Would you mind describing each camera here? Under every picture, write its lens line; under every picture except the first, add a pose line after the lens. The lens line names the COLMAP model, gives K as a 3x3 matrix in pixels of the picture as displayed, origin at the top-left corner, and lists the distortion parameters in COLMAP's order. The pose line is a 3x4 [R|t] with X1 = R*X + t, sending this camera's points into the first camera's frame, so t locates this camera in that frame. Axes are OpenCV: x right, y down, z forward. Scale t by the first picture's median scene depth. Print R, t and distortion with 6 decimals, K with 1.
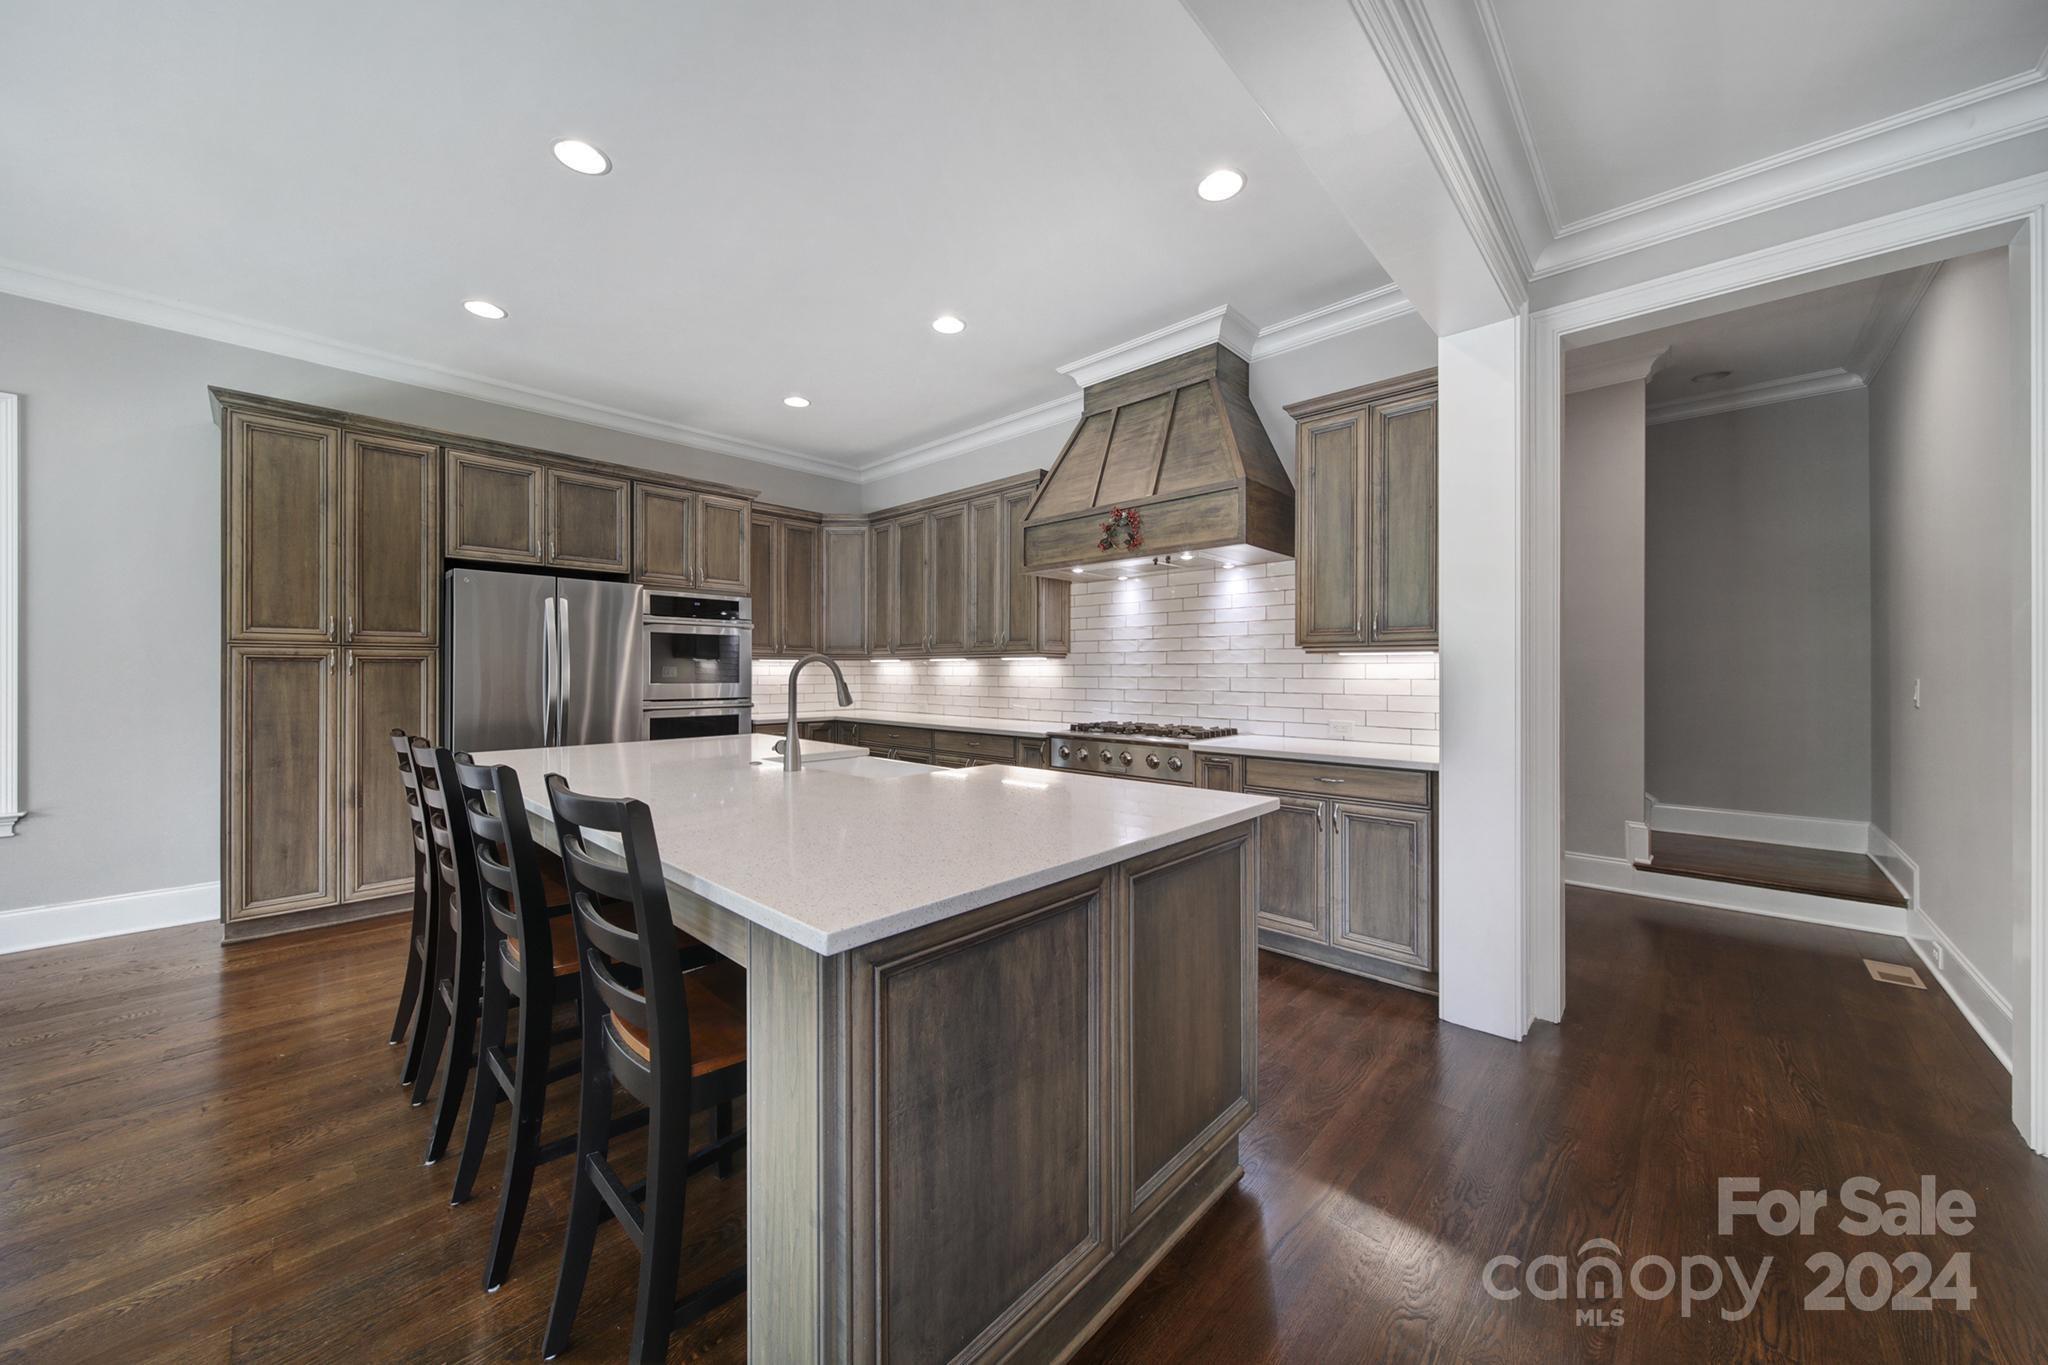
lens RADIAL K [[726.6, 0, 1019.2], [0, 726.6, 671.6], [0, 0, 1]] dist [0.000995, 0.000304]
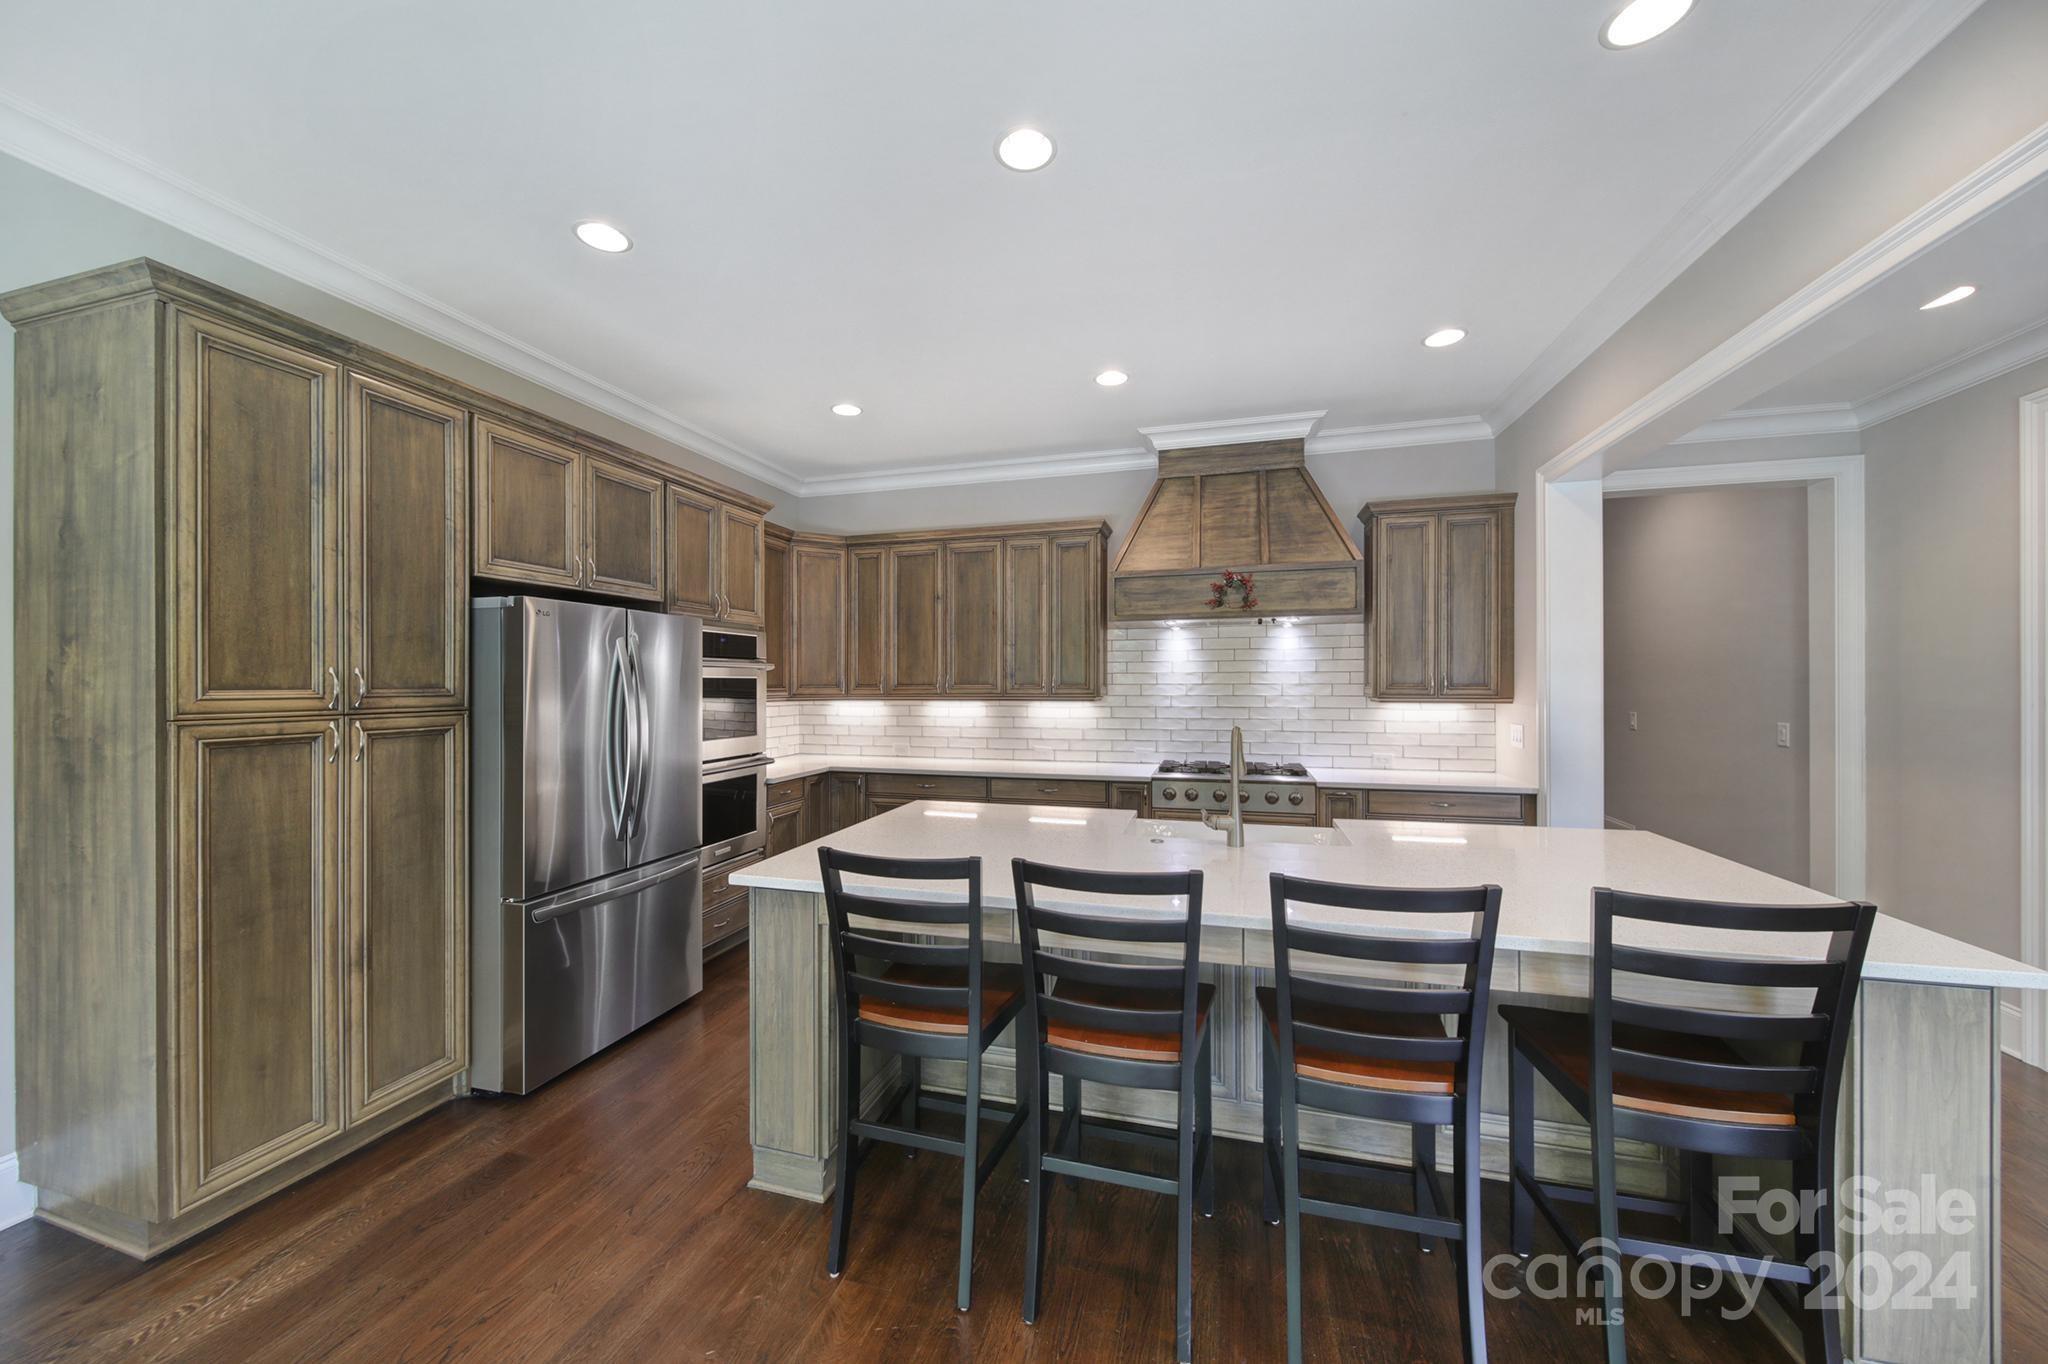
lens RADIAL K [[726.6, 0, 1030.6], [0, 726.6, 685.6], [0, 0, 1]] dist [0.000995, 0.000304]
pose [[0.883084, -0.005894, 0.469178, -0.645365], [0.004533, 0.999982, 0.004030, -0.055408], [-0.469193, -0.001432, 0.883095, 0.161778]]
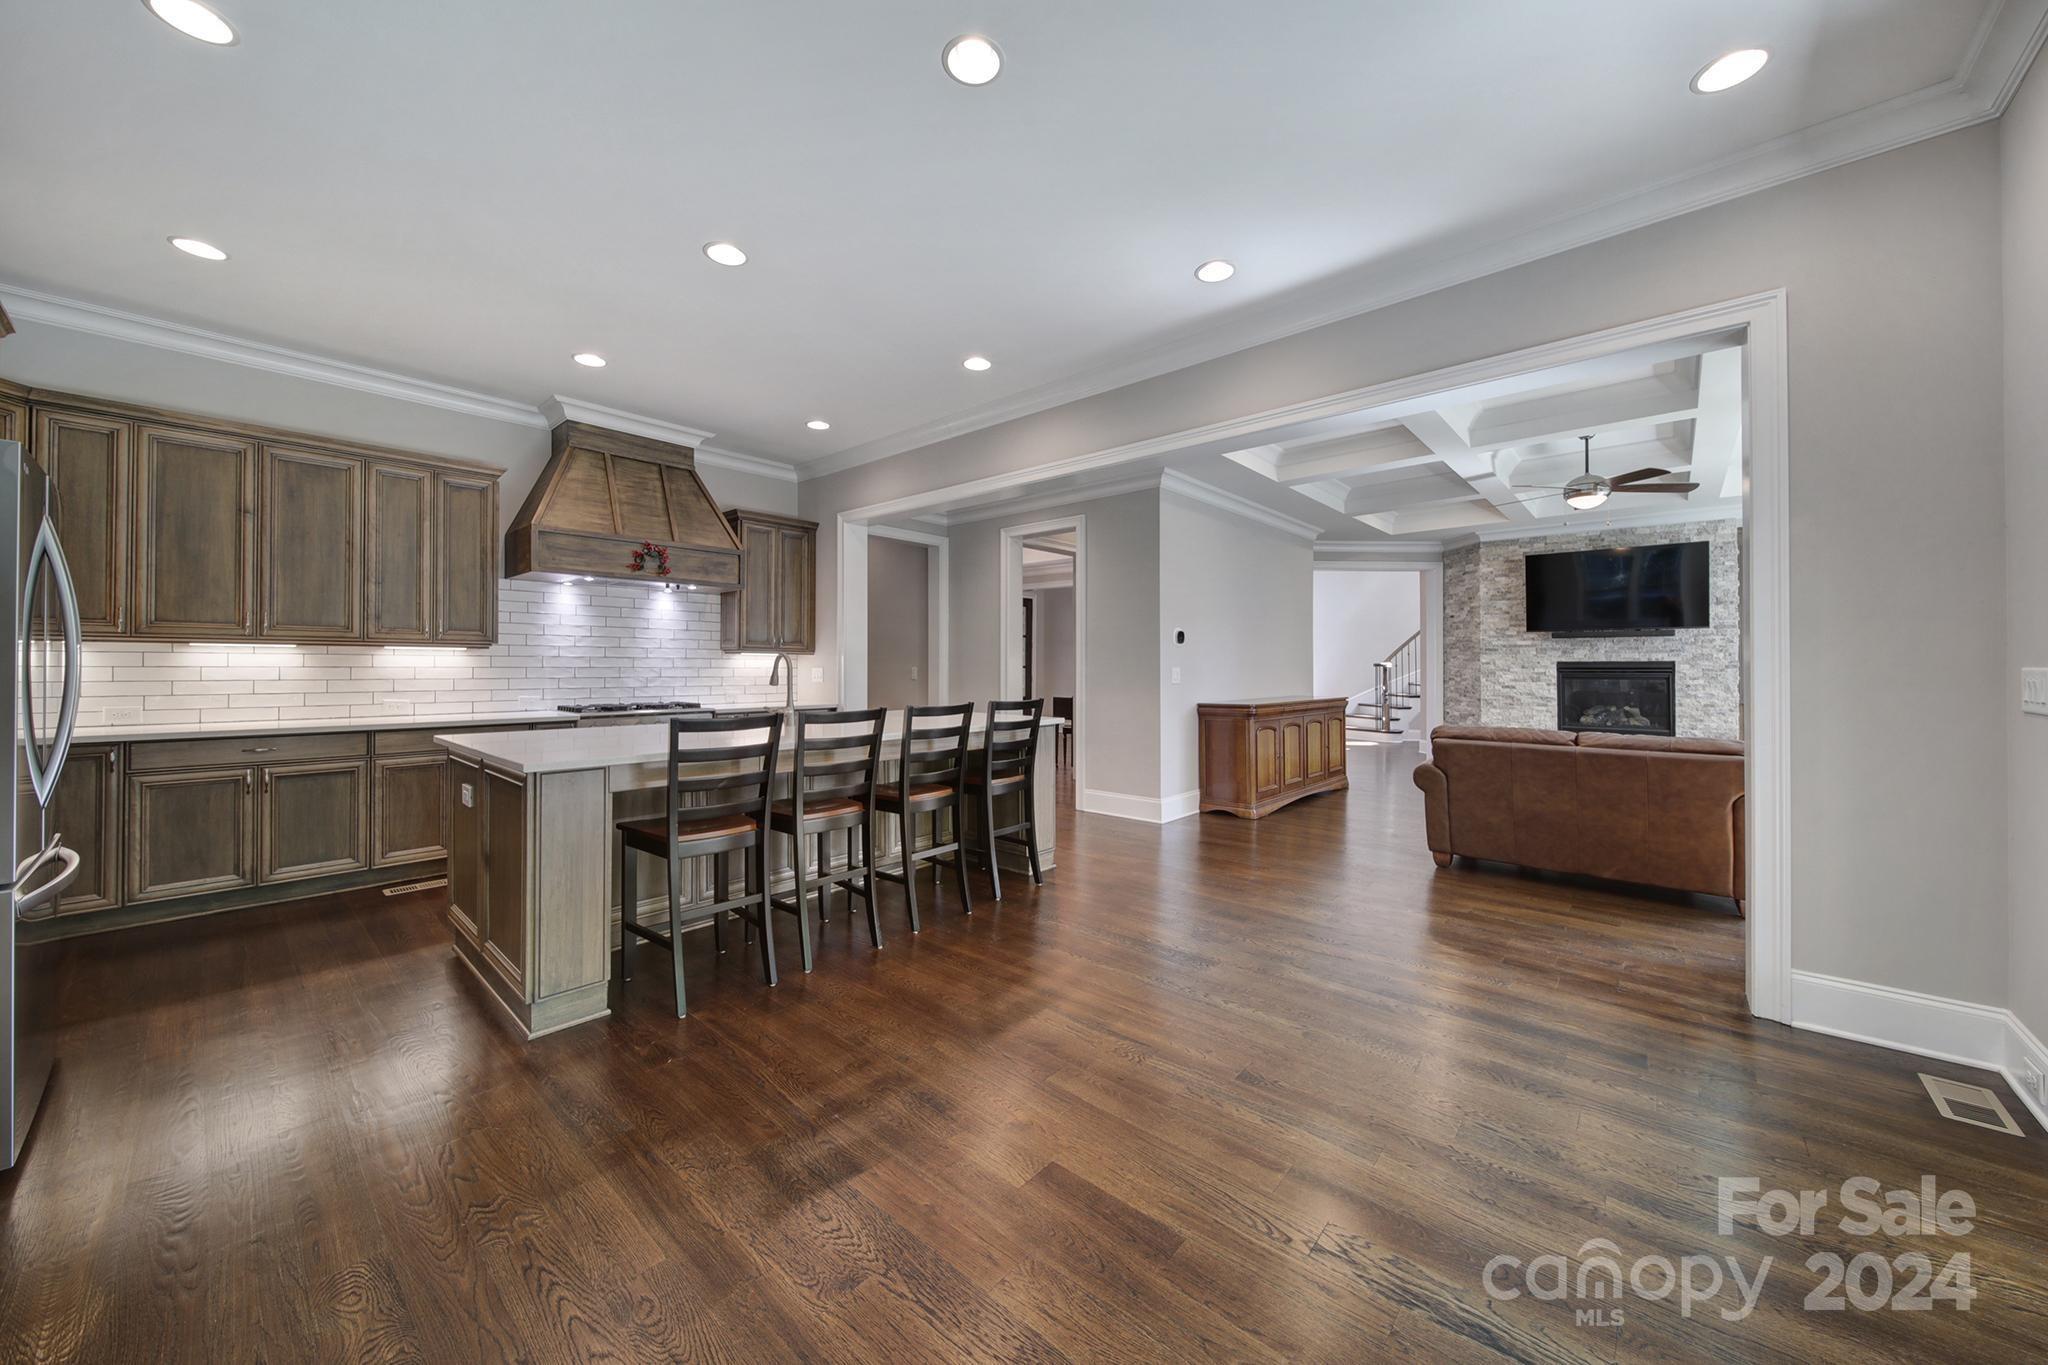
lens RADIAL K [[726.6, 0, 1022.0], [0, 726.6, 668.8], [0, 0, 1]] dist [0.000995, 0.000304]
pose [[-0.031533, -0.003681, 0.999496, -1.225124], [-0.003251, 0.999988, 0.003581, 0.003381], [-0.999497, -0.003136, -0.031545, 0.342436]]
